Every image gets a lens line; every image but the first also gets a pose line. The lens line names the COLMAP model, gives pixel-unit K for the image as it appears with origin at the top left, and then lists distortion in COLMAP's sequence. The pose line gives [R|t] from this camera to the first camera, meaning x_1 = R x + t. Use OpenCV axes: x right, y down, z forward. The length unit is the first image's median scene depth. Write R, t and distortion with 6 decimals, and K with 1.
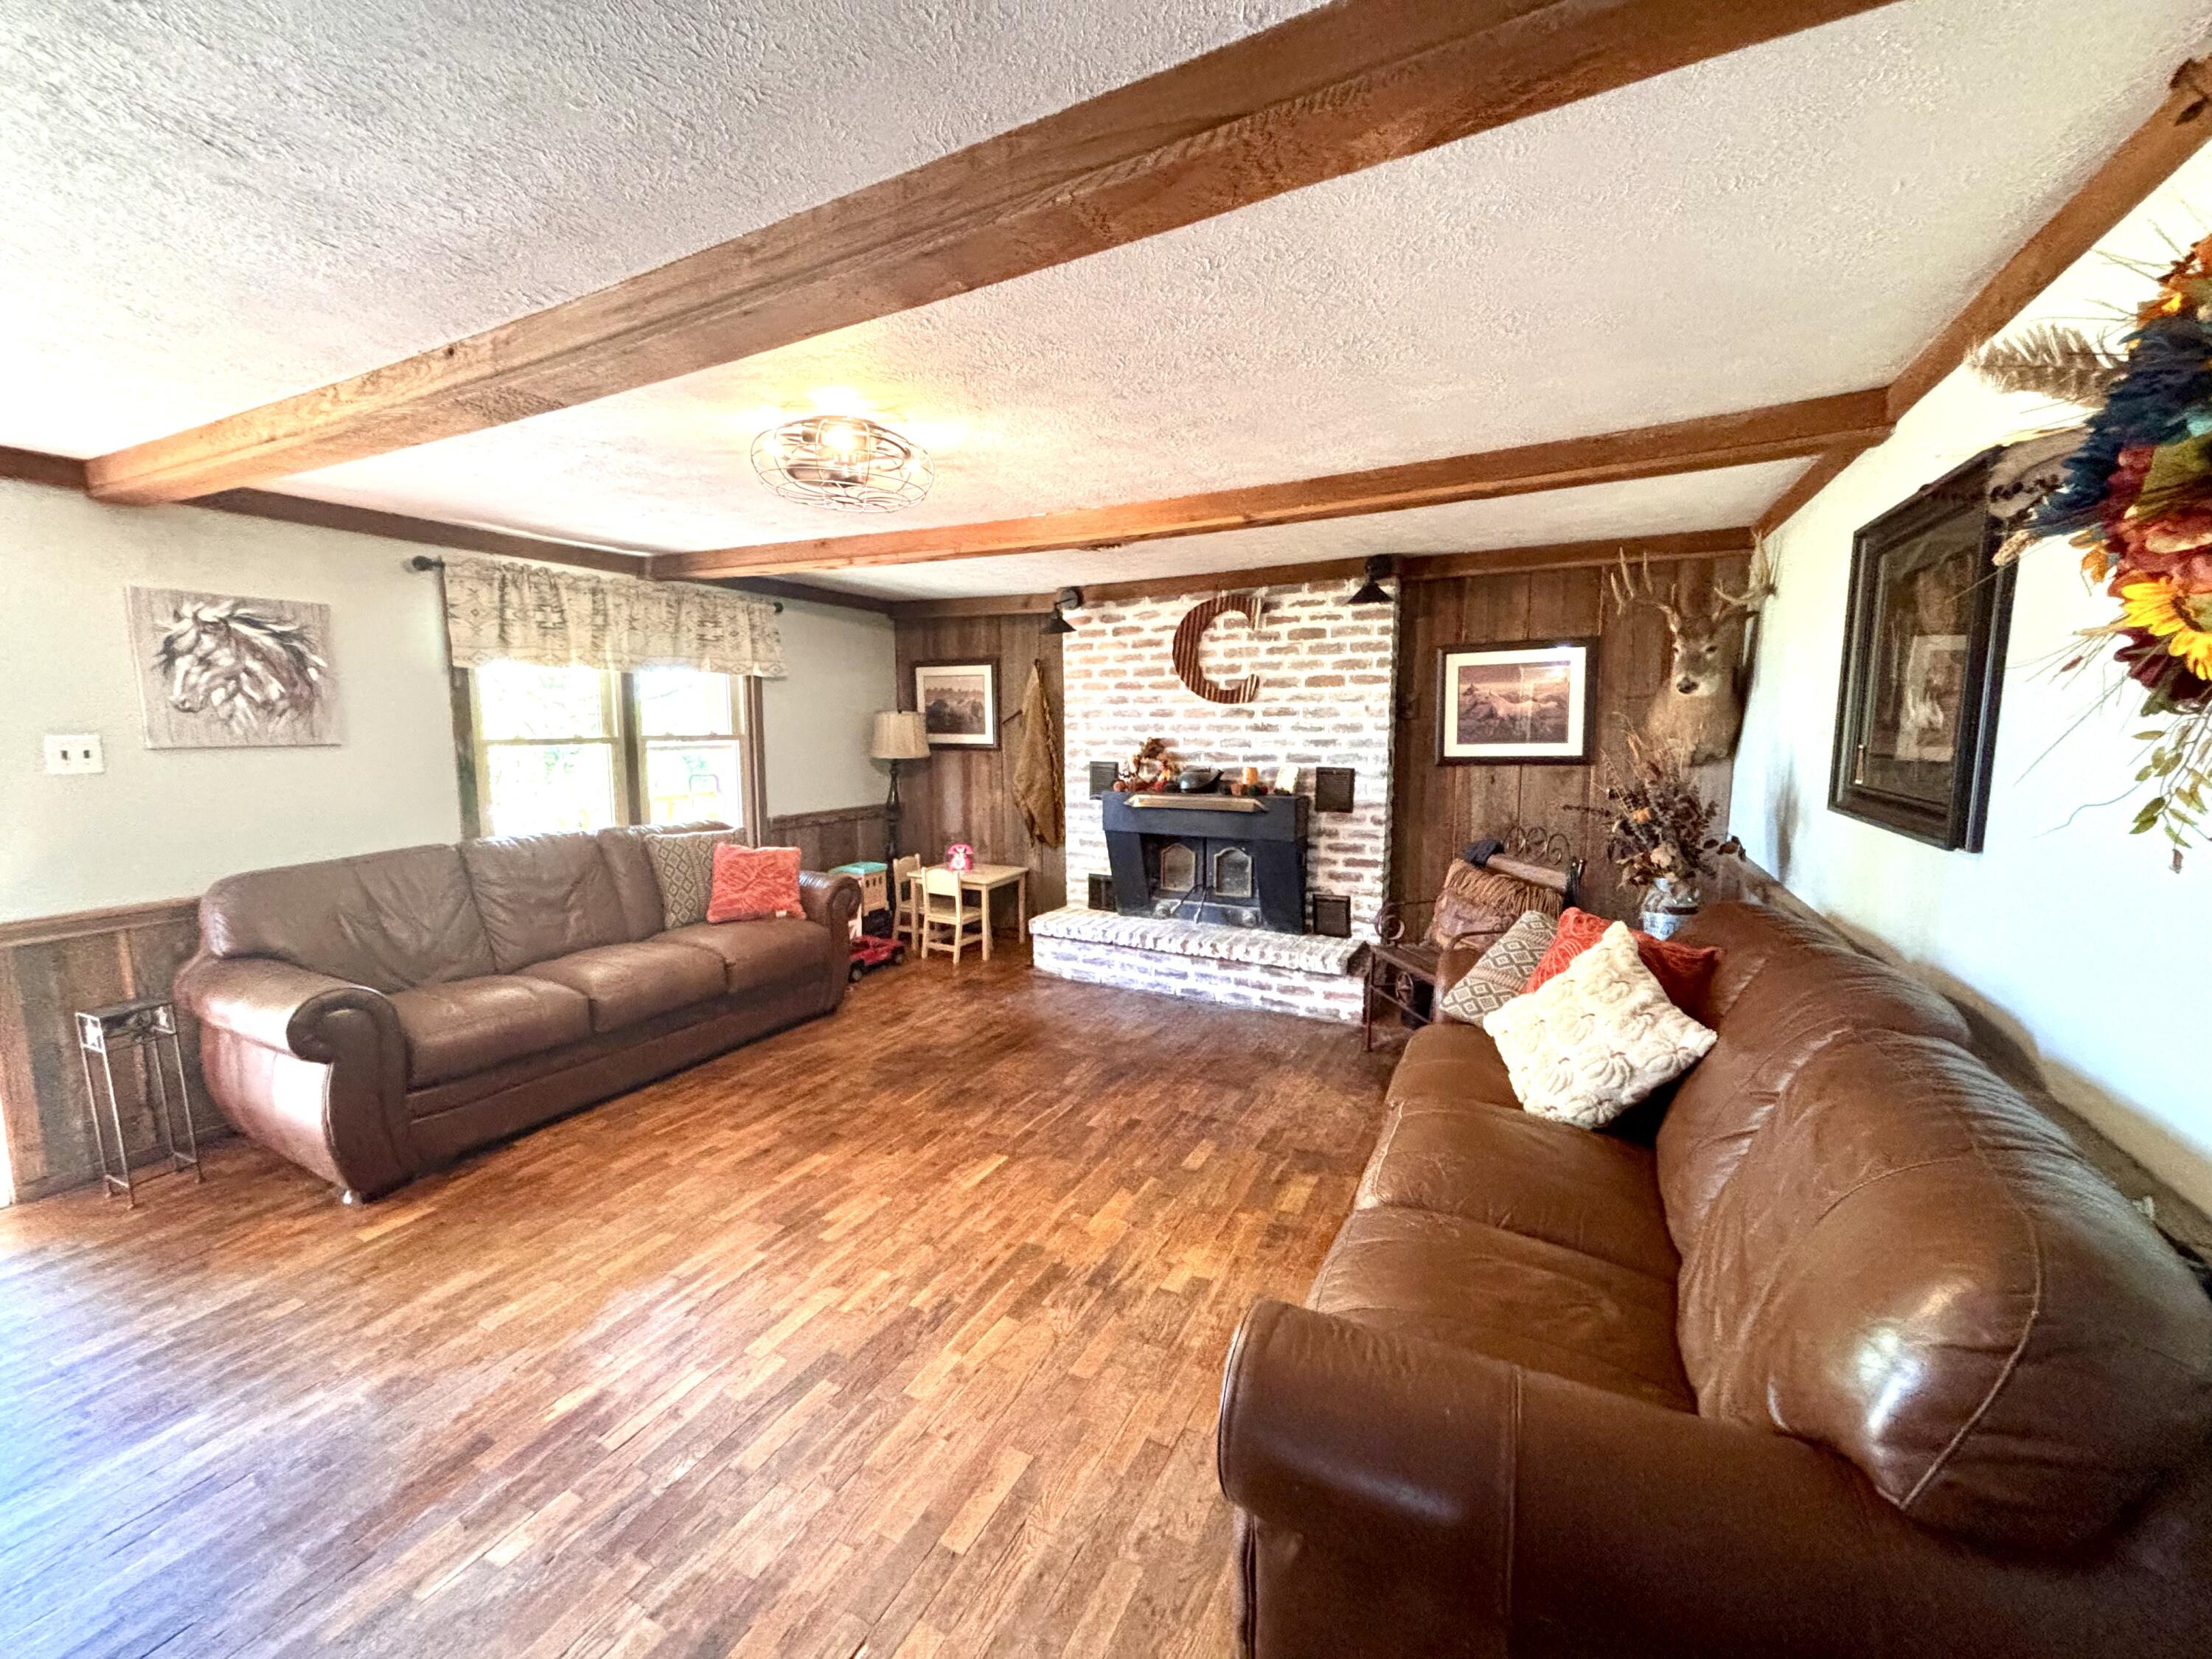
lens RADIAL K [[892.0, 0, 1108.6], [0, 892.0, 832.1], [0, 0, 1]] dist [0.001148, -0.000509]
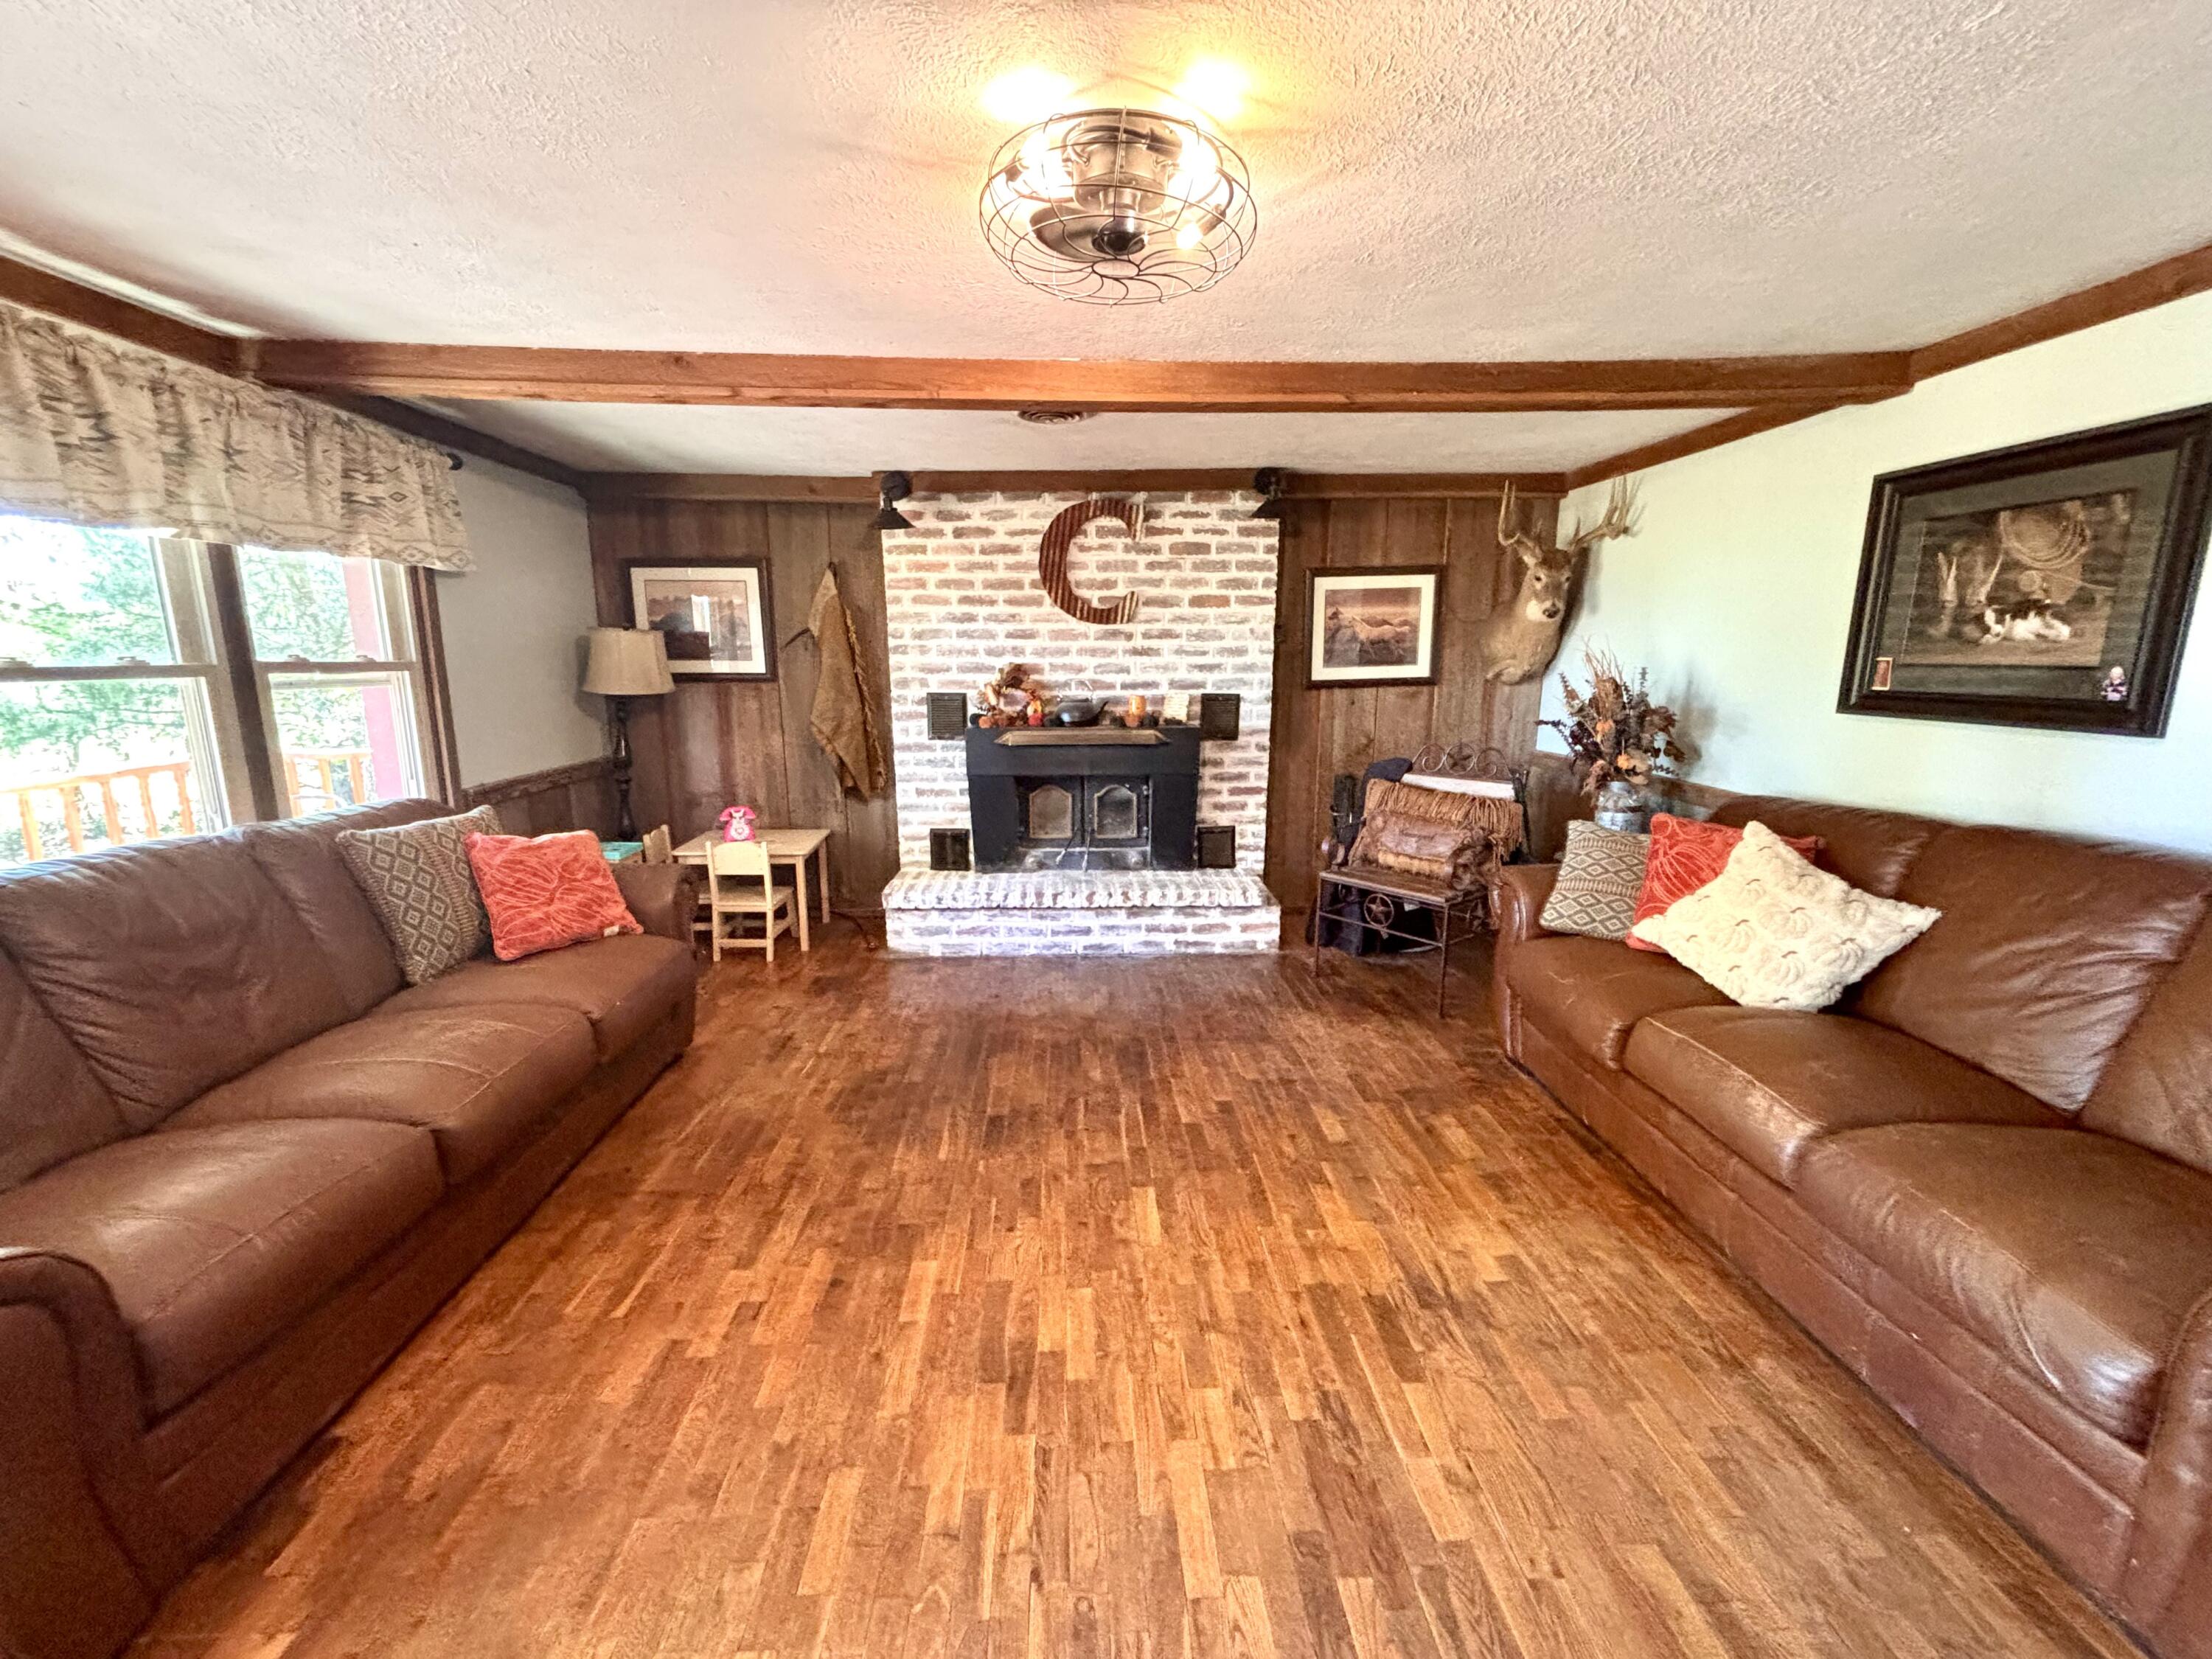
lens RADIAL K [[892.0, 0, 1108.6], [0, 892.0, 830.3], [0, 0, 1]] dist [0.001148, -0.000509]
pose [[0.868559, -0.096160, 0.486168, -0.337579], [0.061068, 0.994286, 0.087561, -0.017562], [-0.491809, -0.046363, 0.869468, 0.226367]]
